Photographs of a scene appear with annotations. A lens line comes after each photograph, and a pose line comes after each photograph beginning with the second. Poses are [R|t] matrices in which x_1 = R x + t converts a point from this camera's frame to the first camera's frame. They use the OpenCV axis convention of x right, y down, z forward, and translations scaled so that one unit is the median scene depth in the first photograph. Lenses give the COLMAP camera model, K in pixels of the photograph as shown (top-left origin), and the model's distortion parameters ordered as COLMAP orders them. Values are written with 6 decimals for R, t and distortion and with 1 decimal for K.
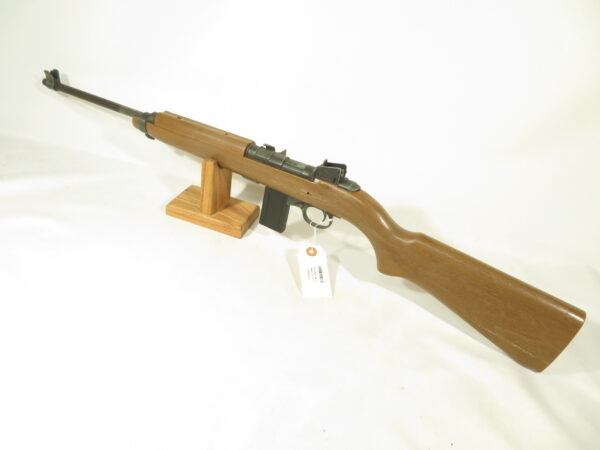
lens RADIAL K [[430.9, 0, 300.0], [0, 430.9, 225.0], [0, 0, 1]] dist [-0.002992, -0.001226]
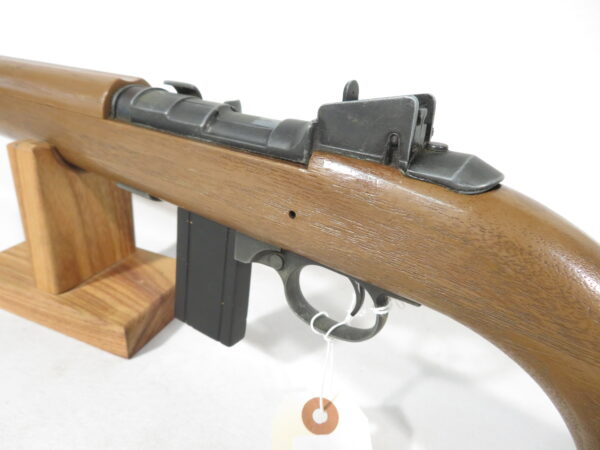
lens RADIAL K [[430.9, 0, 300.0], [0, 430.9, 225.0], [0, 0, 1]] dist [-0.002992, -0.001226]
pose [[0.995257, -0.036032, -0.090367, 0.044946], [0.022742, 0.989316, -0.144006, -0.026357], [0.094590, 0.141268, 0.985442, 0.689404]]
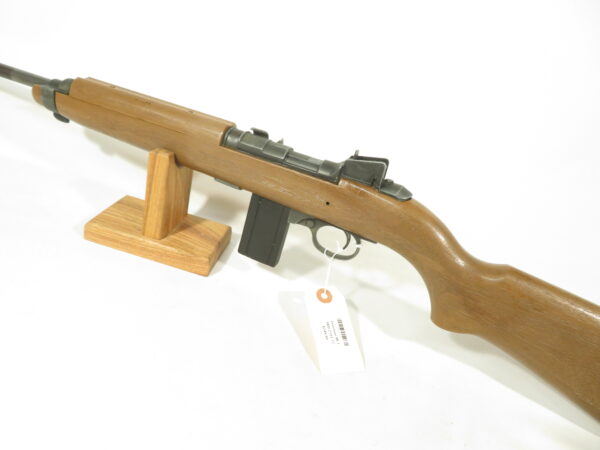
lens RADIAL K [[430.9, 0, 300.0], [0, 430.9, 225.0], [0, 0, 1]] dist [-0.002992, -0.001226]
pose [[0.985647, 0.007465, 0.168654, -0.119079], [0.005356, 0.997136, -0.075436, 0.004612], [-0.168734, 0.075257, 0.982784, 0.366513]]
